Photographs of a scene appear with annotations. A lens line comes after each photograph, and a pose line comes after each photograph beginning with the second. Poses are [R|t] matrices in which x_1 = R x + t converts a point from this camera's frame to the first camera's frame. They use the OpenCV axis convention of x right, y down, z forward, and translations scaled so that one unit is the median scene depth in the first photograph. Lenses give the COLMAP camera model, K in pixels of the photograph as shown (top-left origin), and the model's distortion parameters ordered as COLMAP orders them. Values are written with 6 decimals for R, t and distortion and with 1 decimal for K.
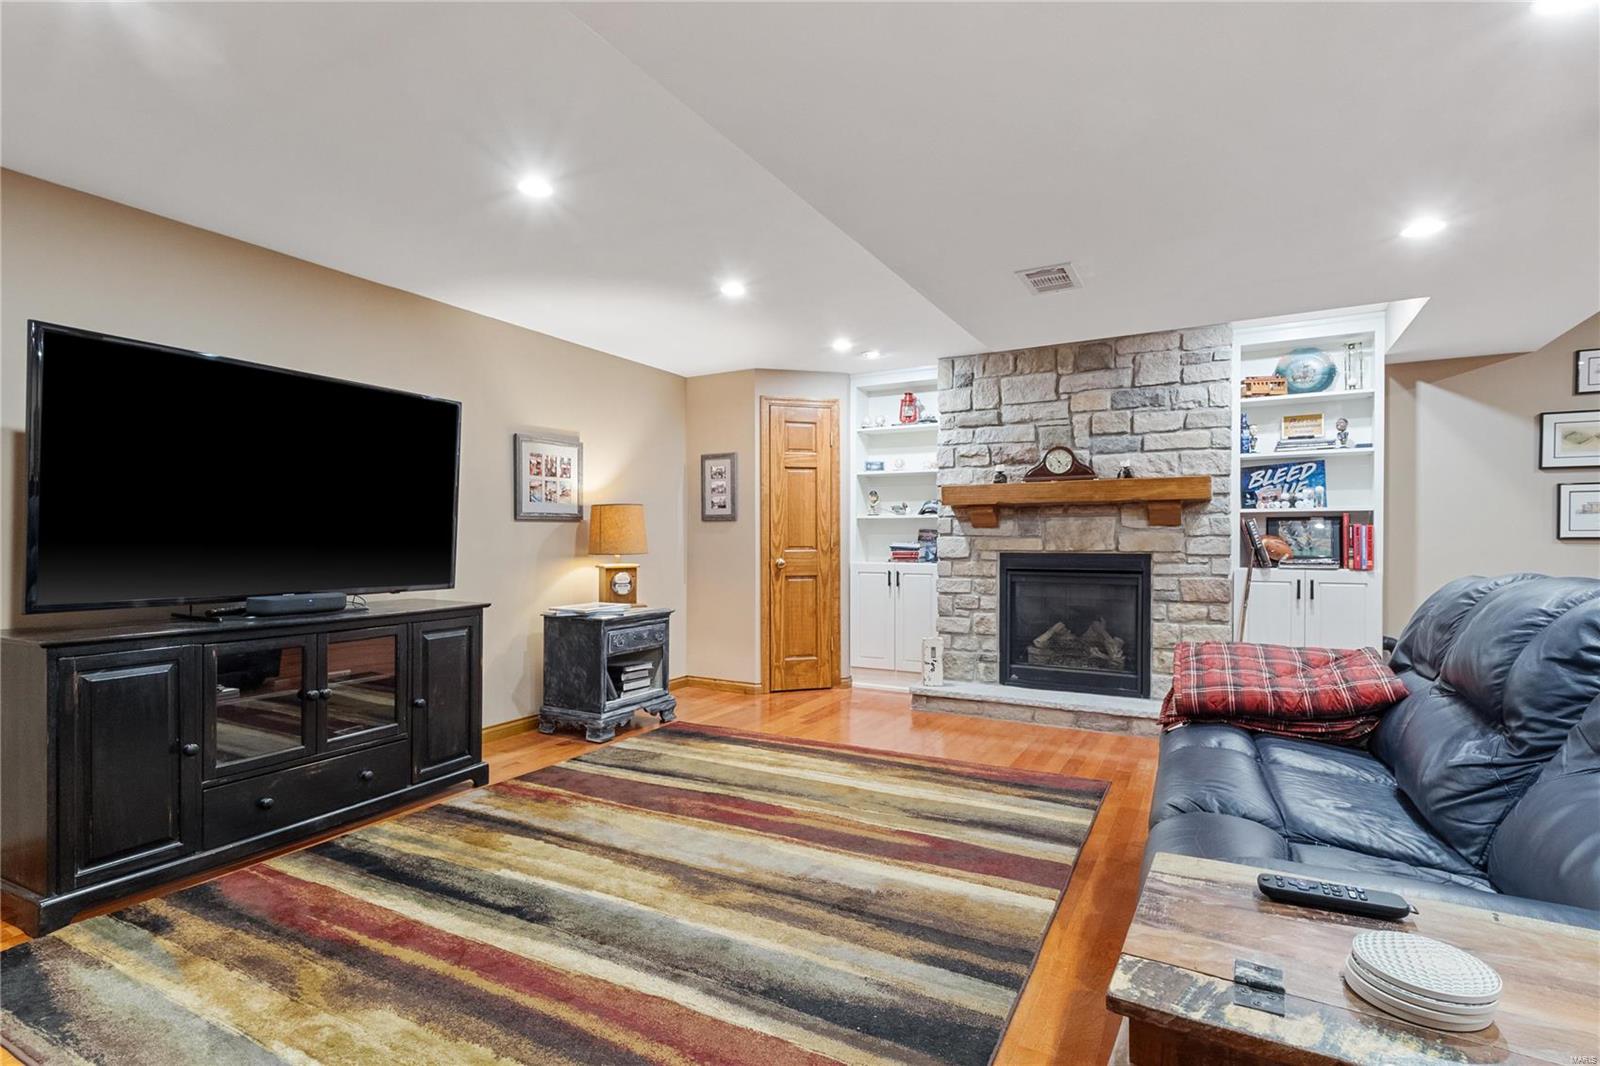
lens RADIAL K [[773.7, 0, 789.2], [0, 773.7, 538.3], [0, 0, 1]] dist [-0.004108, -0.005772]
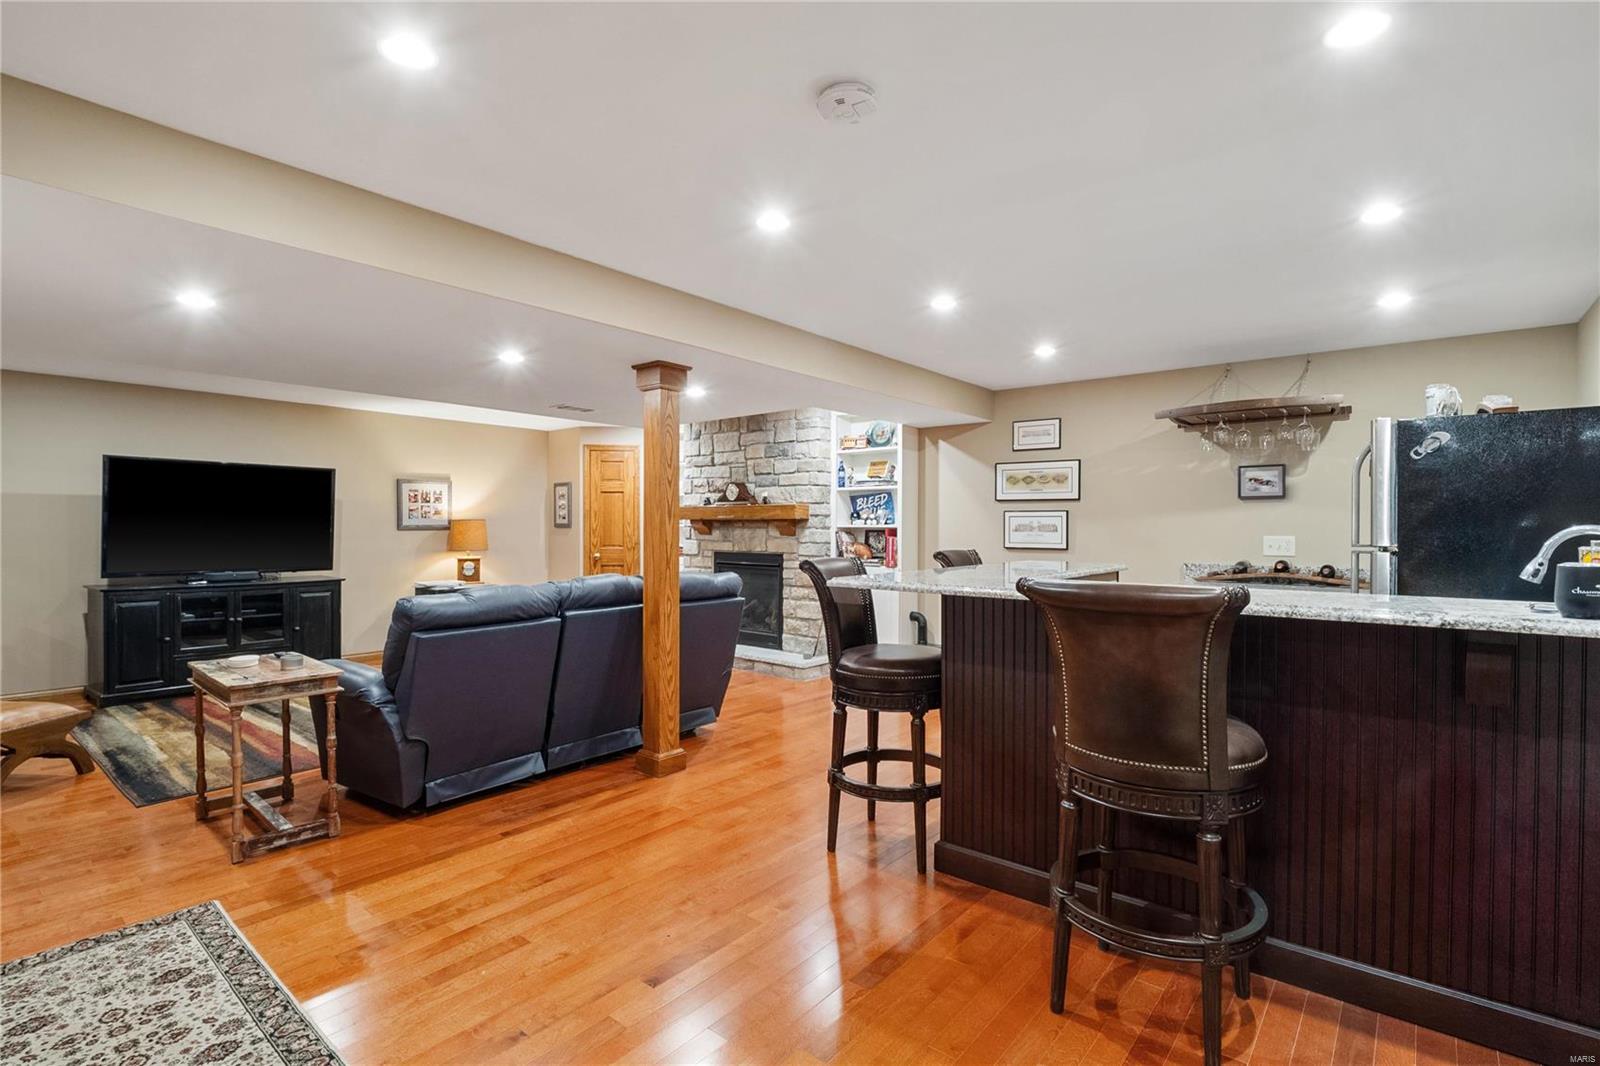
lens RADIAL K [[736.1, 0, 787.8], [0, 736.1, 532.5], [0, 0, 1]] dist [-0.011479, -0.000609]
pose [[0.984601, 0.006739, -0.174689, 0.727502], [-0.005080, 0.999938, 0.009942, -0.036406], [0.174745, -0.008901, 0.984573, -0.407252]]
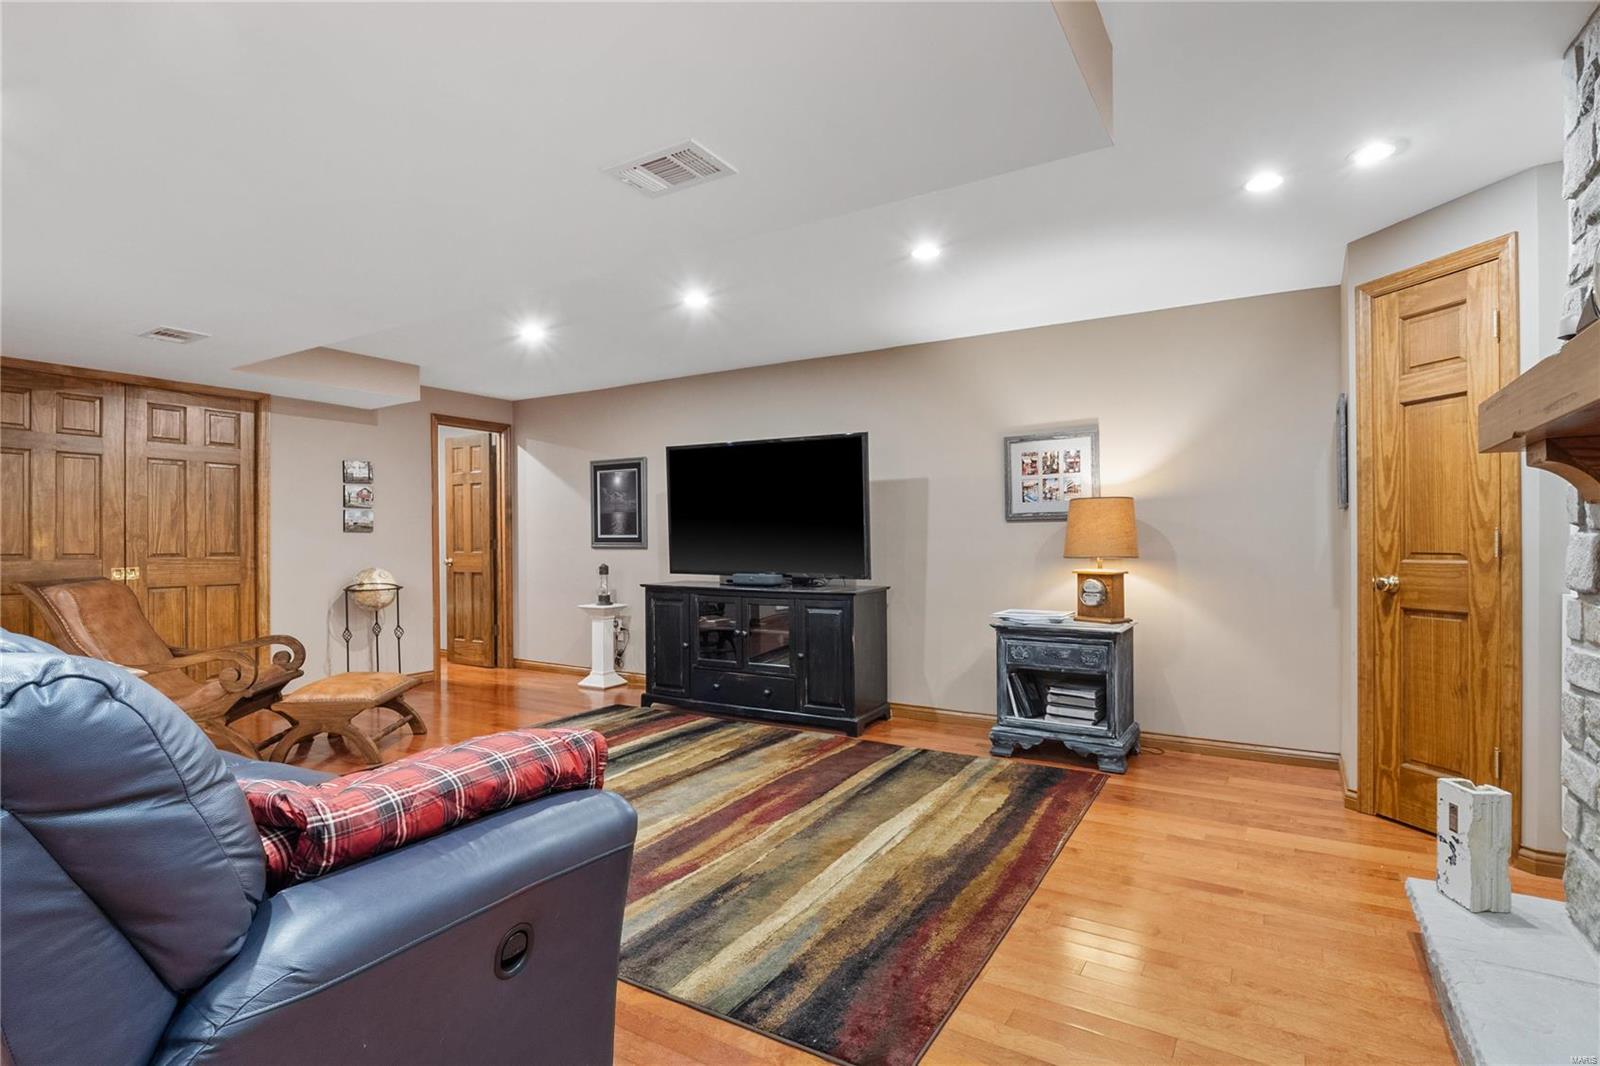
lens RADIAL K [[773.7, 0, 790.8], [0, 773.7, 537.5], [0, 0, 1]] dist [-0.004108, -0.005772]
pose [[-0.039731, -0.000778, -0.999210, 0.653069], [0.006735, 0.999977, -0.001046, -0.002919], [0.999188, -0.006772, -0.039724, 0.720658]]
